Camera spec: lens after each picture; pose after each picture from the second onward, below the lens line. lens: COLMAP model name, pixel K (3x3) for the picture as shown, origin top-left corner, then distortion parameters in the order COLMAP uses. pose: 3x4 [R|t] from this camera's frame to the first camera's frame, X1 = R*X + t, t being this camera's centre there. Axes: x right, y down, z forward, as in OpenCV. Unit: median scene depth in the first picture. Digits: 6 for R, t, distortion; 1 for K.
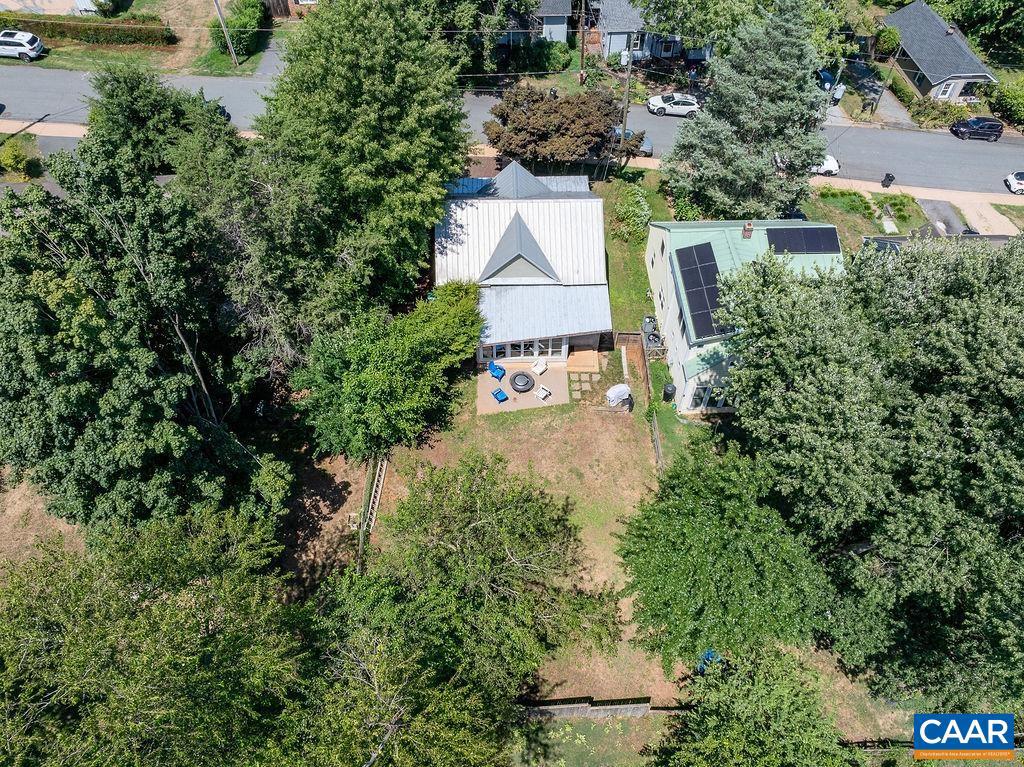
lens RADIAL K [[727.7, 0, 512.1], [0, 727.7, 374.0], [0, 0, 1]] dist [-0.025773, -0.002292]
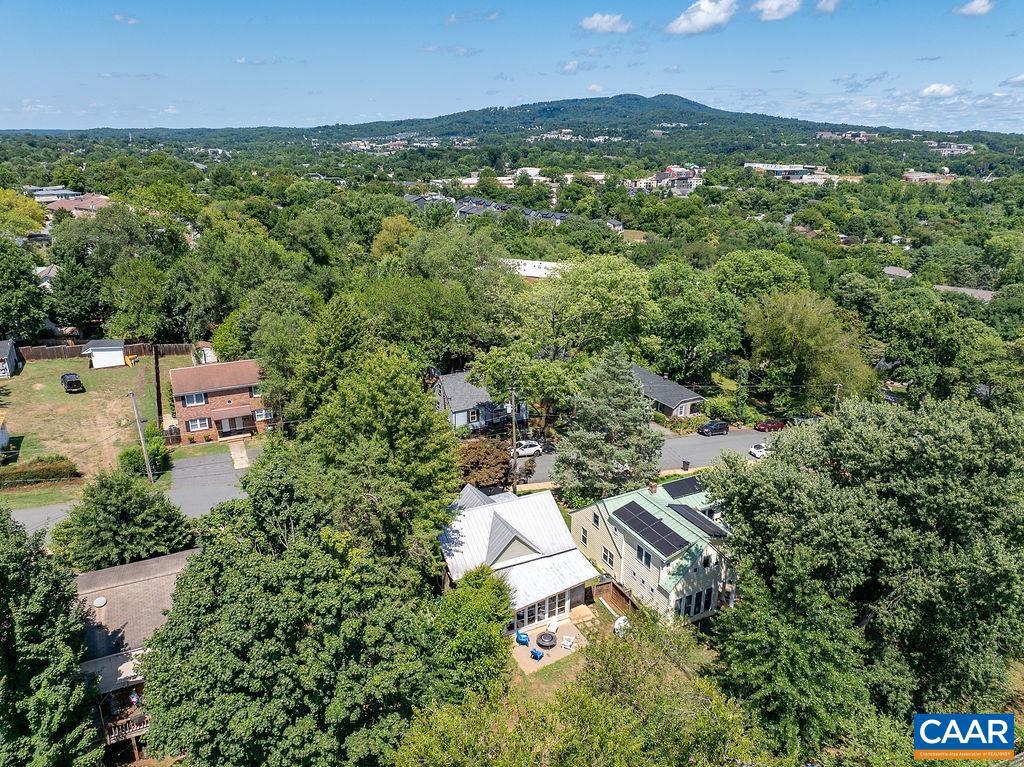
lens RADIAL K [[727.7, 0, 512.1], [0, 727.7, 374.0], [0, 0, 1]] dist [-0.025773, -0.002292]
pose [[0.905631, -0.128026, 0.404278, -0.455387], [0.326297, 0.819281, -0.471496, 0.192924], [-0.270854, 0.558916, 0.783741, -0.146405]]
